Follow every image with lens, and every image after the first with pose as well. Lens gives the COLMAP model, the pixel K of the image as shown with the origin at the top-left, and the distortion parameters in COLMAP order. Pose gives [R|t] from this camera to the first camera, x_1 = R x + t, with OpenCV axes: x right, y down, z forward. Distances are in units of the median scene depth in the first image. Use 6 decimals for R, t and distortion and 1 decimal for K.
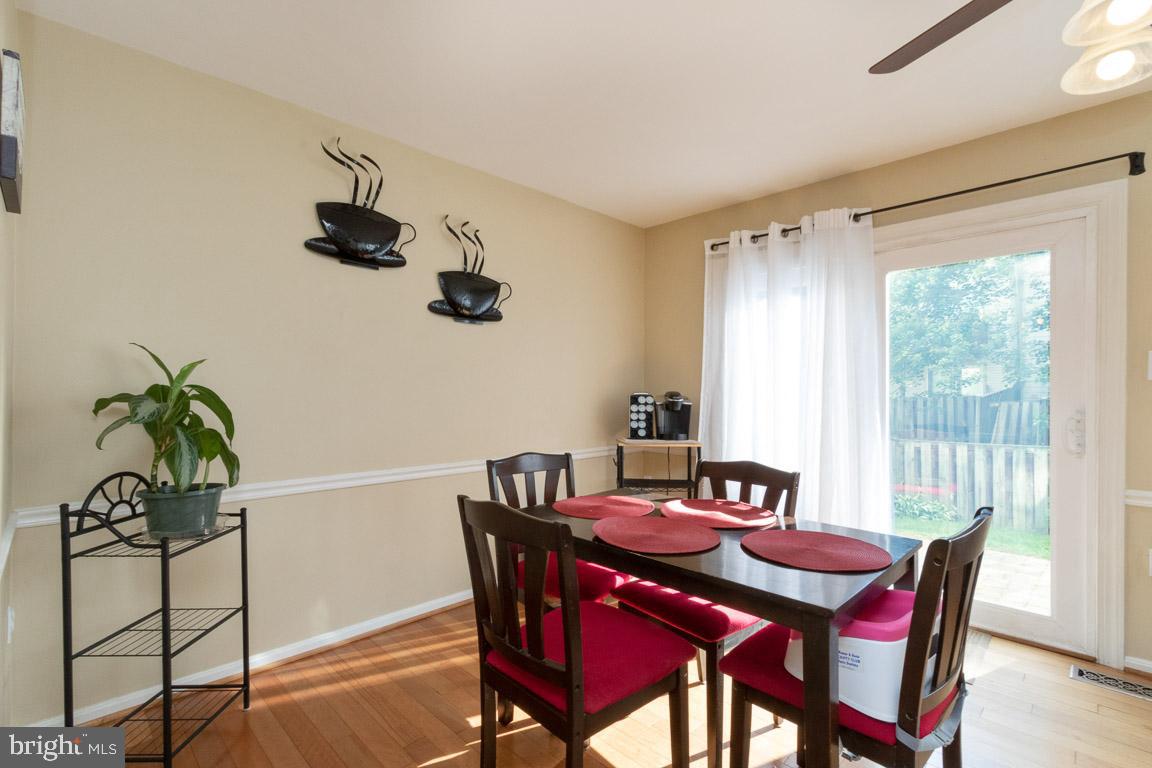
lens RADIAL K [[524.6, 0, 561.1], [0, 524.6, 392.9], [0, 0, 1]] dist [-0.001068, 0.000007]
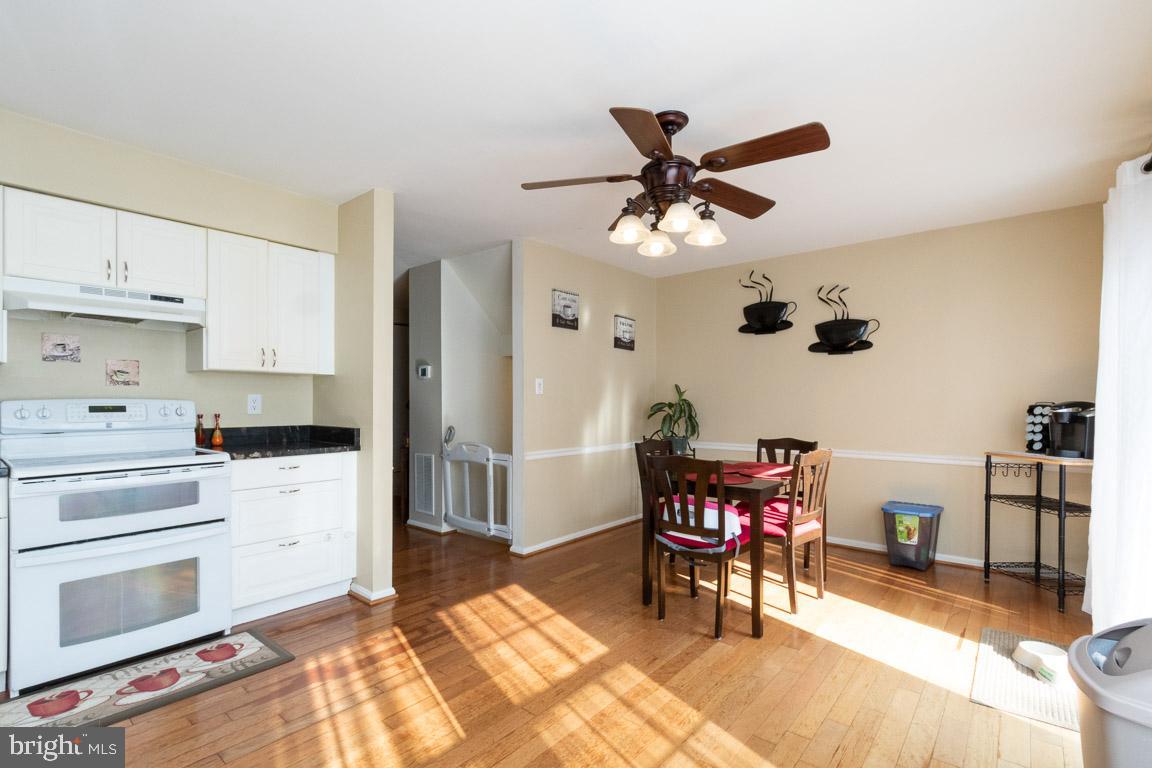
lens RADIAL K [[530.4, 0, 574.9], [0, 530.4, 400.3], [0, 0, 1]] dist [0.001268, 0.000164]
pose [[0.105386, -0.002810, -0.994427, 1.435625], [-0.002211, 0.999993, -0.003060, 0.000264], [0.994429, 0.002521, 0.105379, 0.135649]]
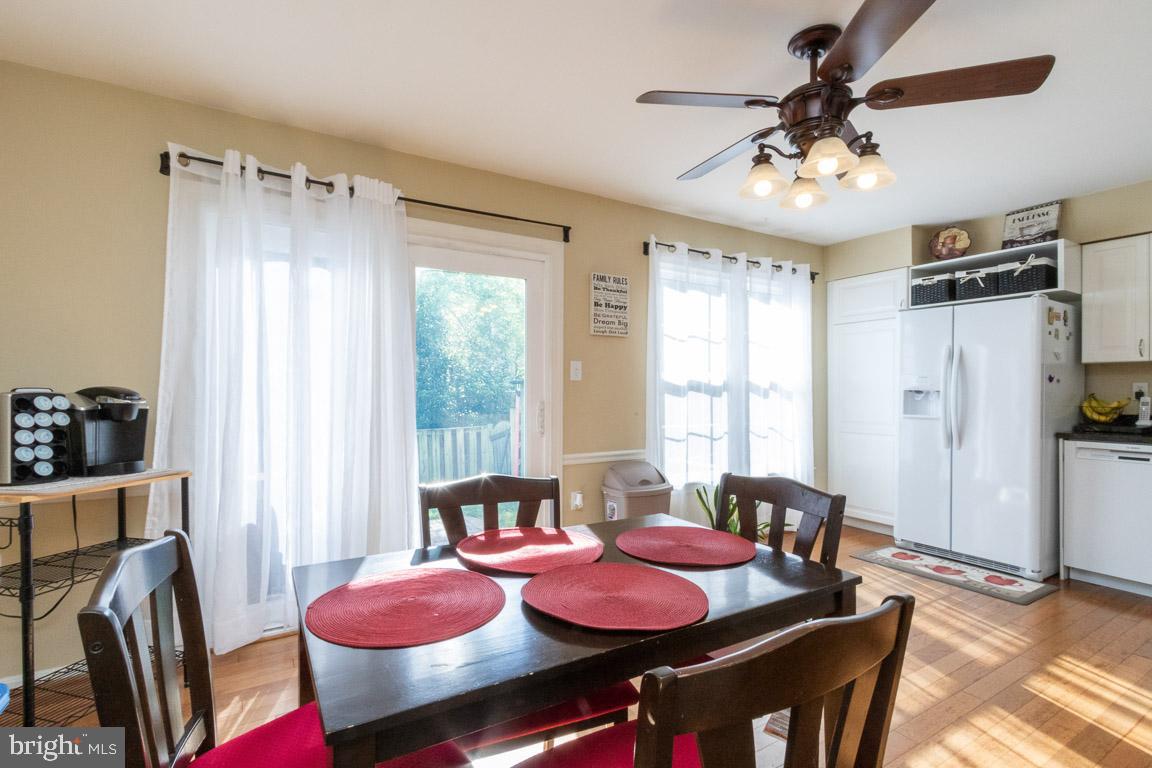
lens RADIAL K [[532.4, 0, 571.5], [0, 532.4, 388.3], [0, 0, 1]] dist [0.000830, -0.000079]
pose [[0.226053, 0.000818, 0.974115, -0.326531], [0.000138, 1.000000, -0.000872, -0.000484], [-0.974115, 0.000331, 0.226053, 0.570905]]
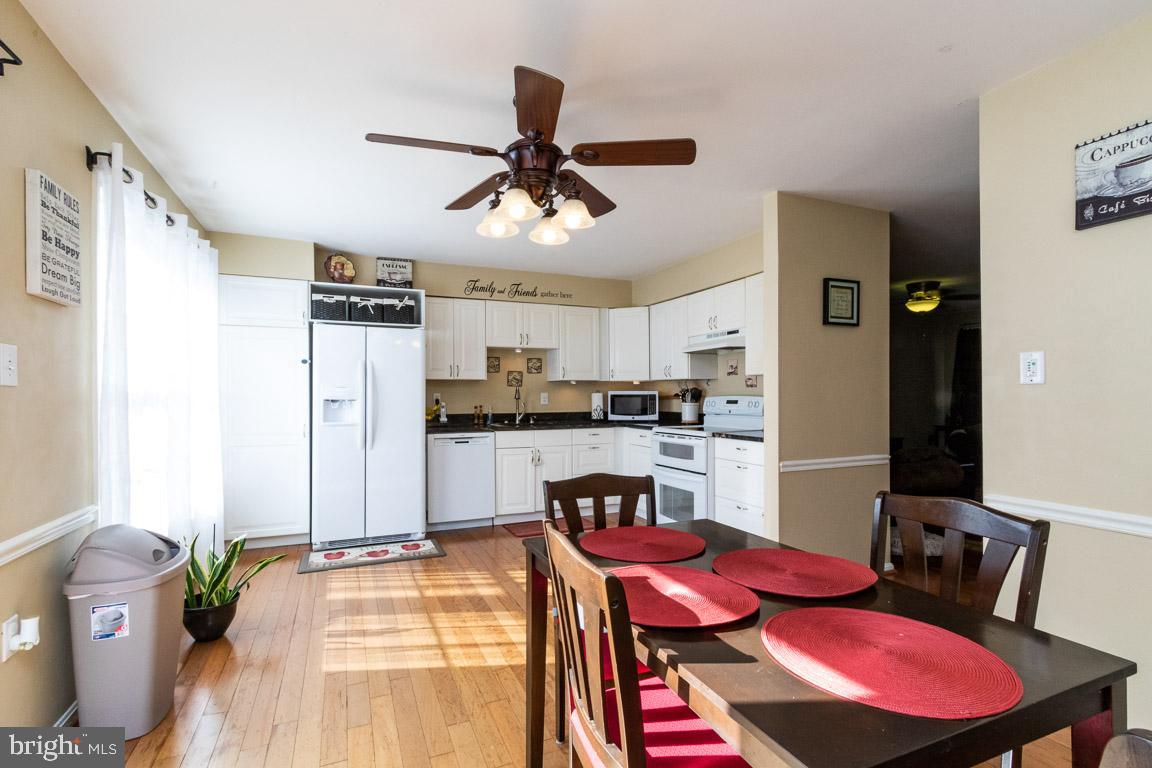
lens RADIAL K [[528.3, 0, 565.1], [0, 528.3, 395.2], [0, 0, 1]] dist [0.000583, -0.000144]
pose [[-0.934603, 0.001644, 0.355690, 0.135828], [0.001712, 0.999999, -0.000124, -0.007615], [-0.355689, 0.000493, -0.934604, 1.223666]]
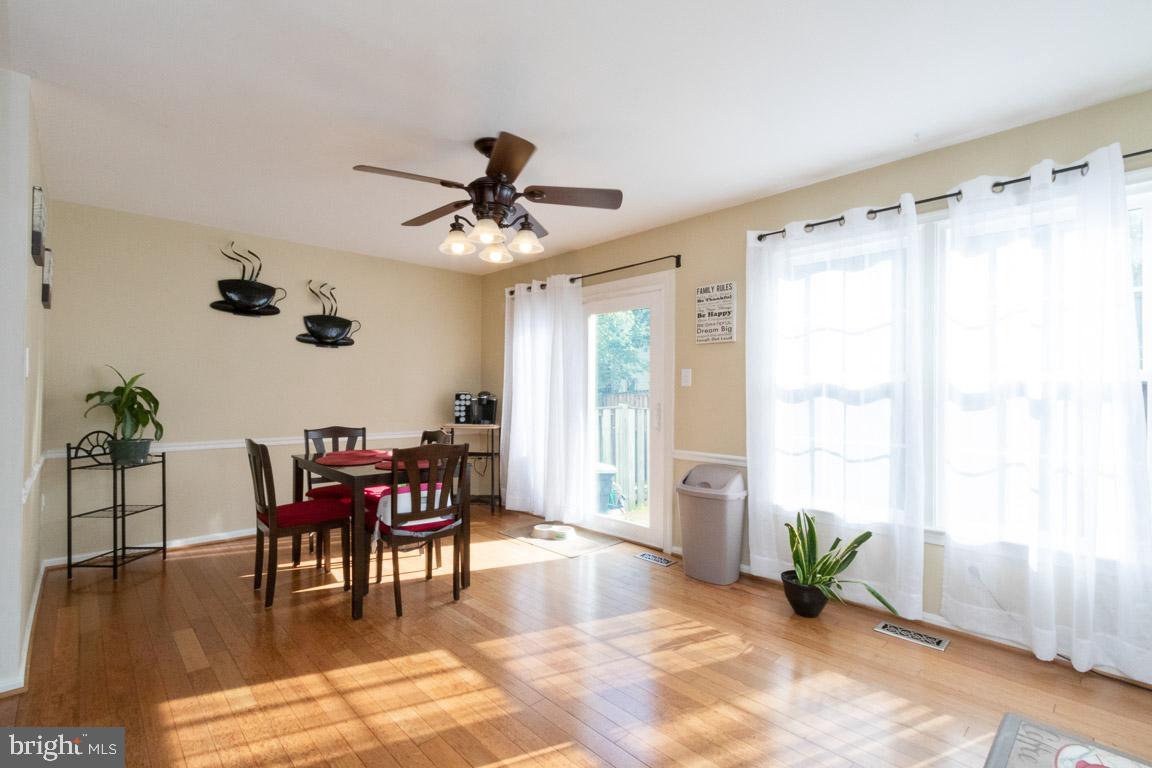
lens RADIAL K [[525.9, 0, 561.1], [0, 525.9, 387.9], [0, 0, 1]] dist [0.000829, -0.000071]
pose [[0.999649, 0.004420, -0.026131, 0.672804], [-0.004632, 0.999957, -0.008062, -0.002059], [0.026094, 0.008180, 0.999626, -0.660589]]
